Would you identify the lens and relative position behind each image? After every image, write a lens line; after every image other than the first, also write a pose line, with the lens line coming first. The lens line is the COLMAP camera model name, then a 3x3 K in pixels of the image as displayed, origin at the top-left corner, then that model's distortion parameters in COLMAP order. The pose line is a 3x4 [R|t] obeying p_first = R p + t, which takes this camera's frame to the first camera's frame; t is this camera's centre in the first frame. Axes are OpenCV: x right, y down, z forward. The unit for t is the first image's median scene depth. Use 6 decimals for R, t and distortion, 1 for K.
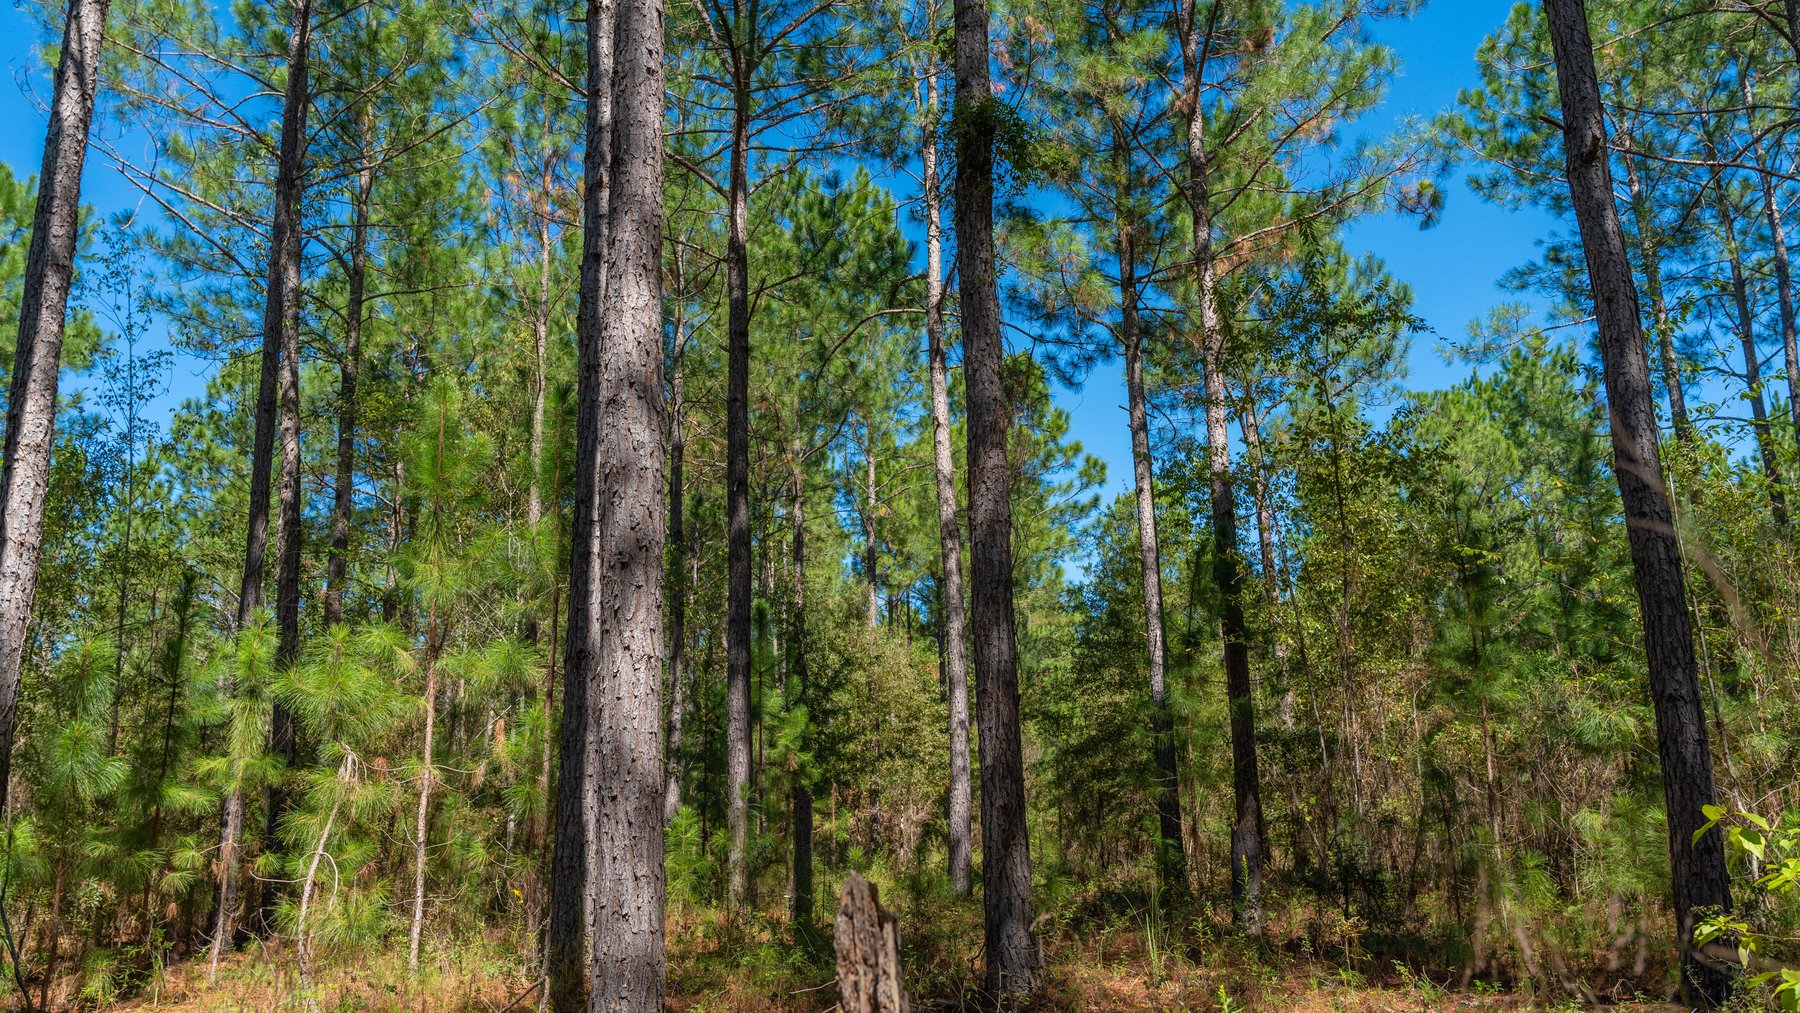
lens RADIAL K [[1459.6, 0, 900.0], [0, 1459.6, 506.5], [0, 0, 1]] dist [-0.004254, -0.002652]
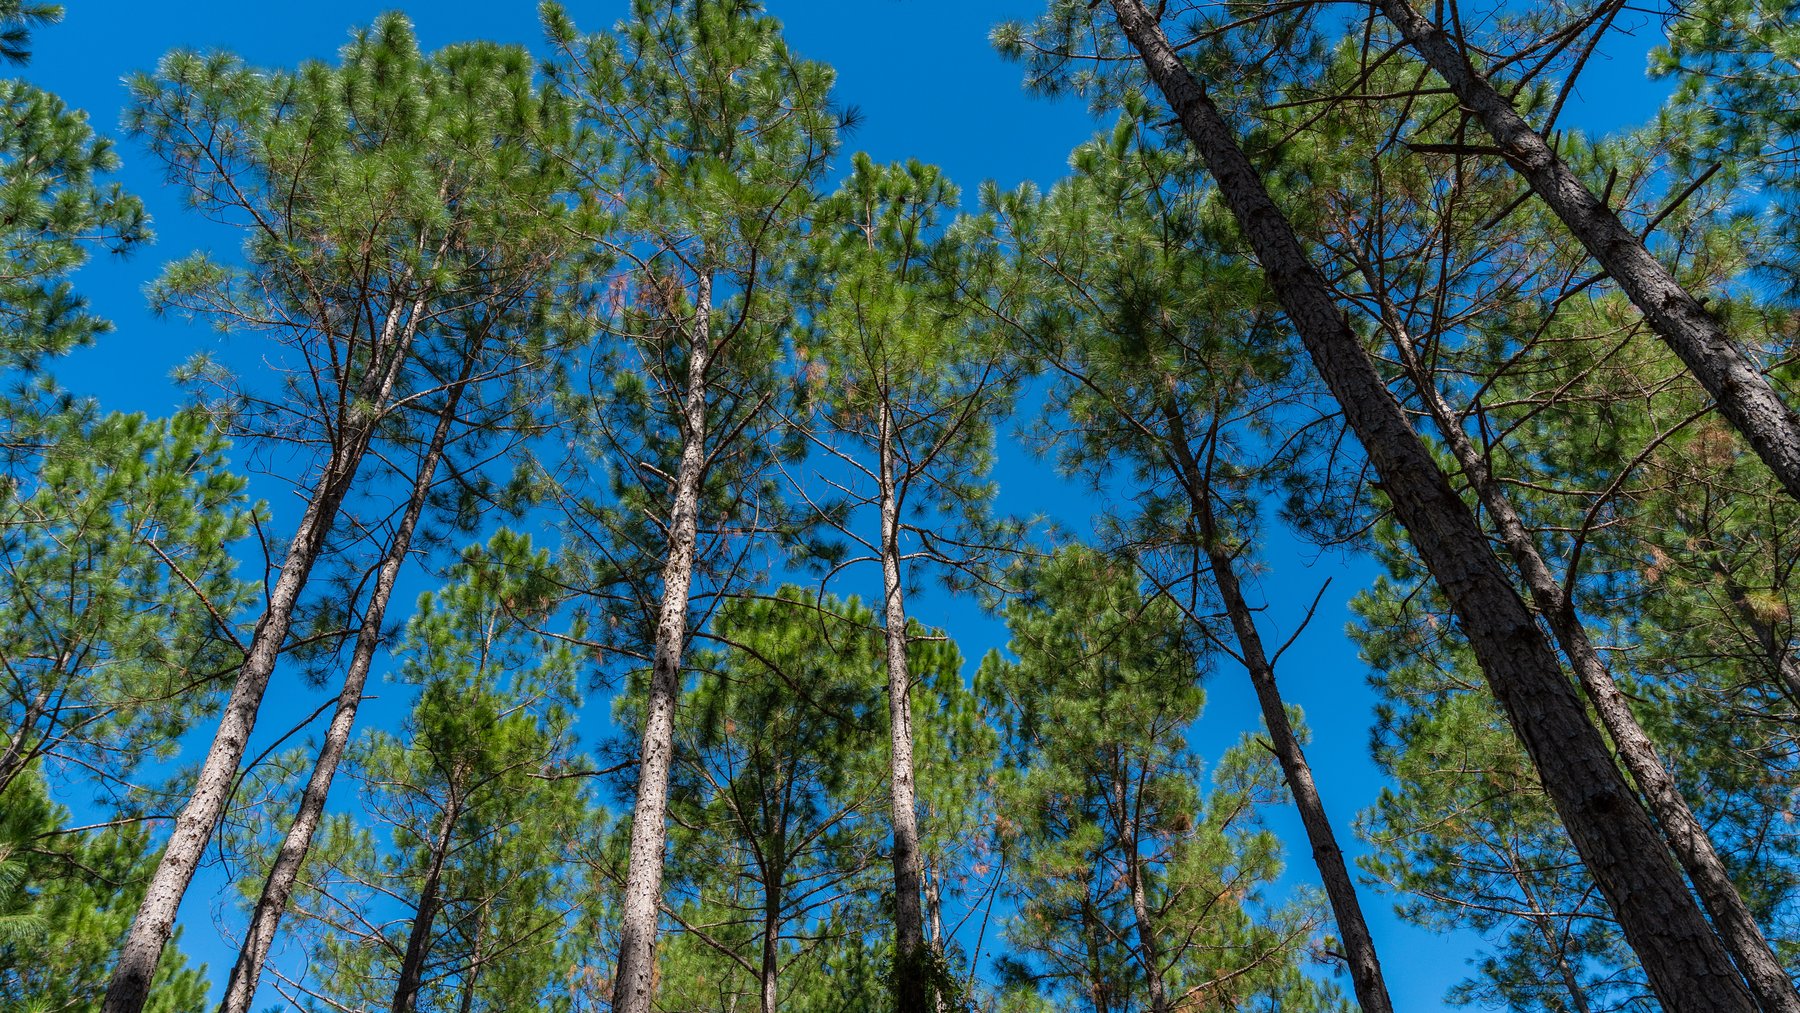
lens RADIAL K [[1228.5, 0, 900.0], [0, 1228.5, 506.5], [0, 0, 1]] dist [0.006908, 0.003406]
pose [[0.998039, -0.057170, -0.025503, 0.048663], [0.036900, 0.866359, -0.498056, -0.035551], [0.050568, 0.496138, 0.866770, -0.090891]]
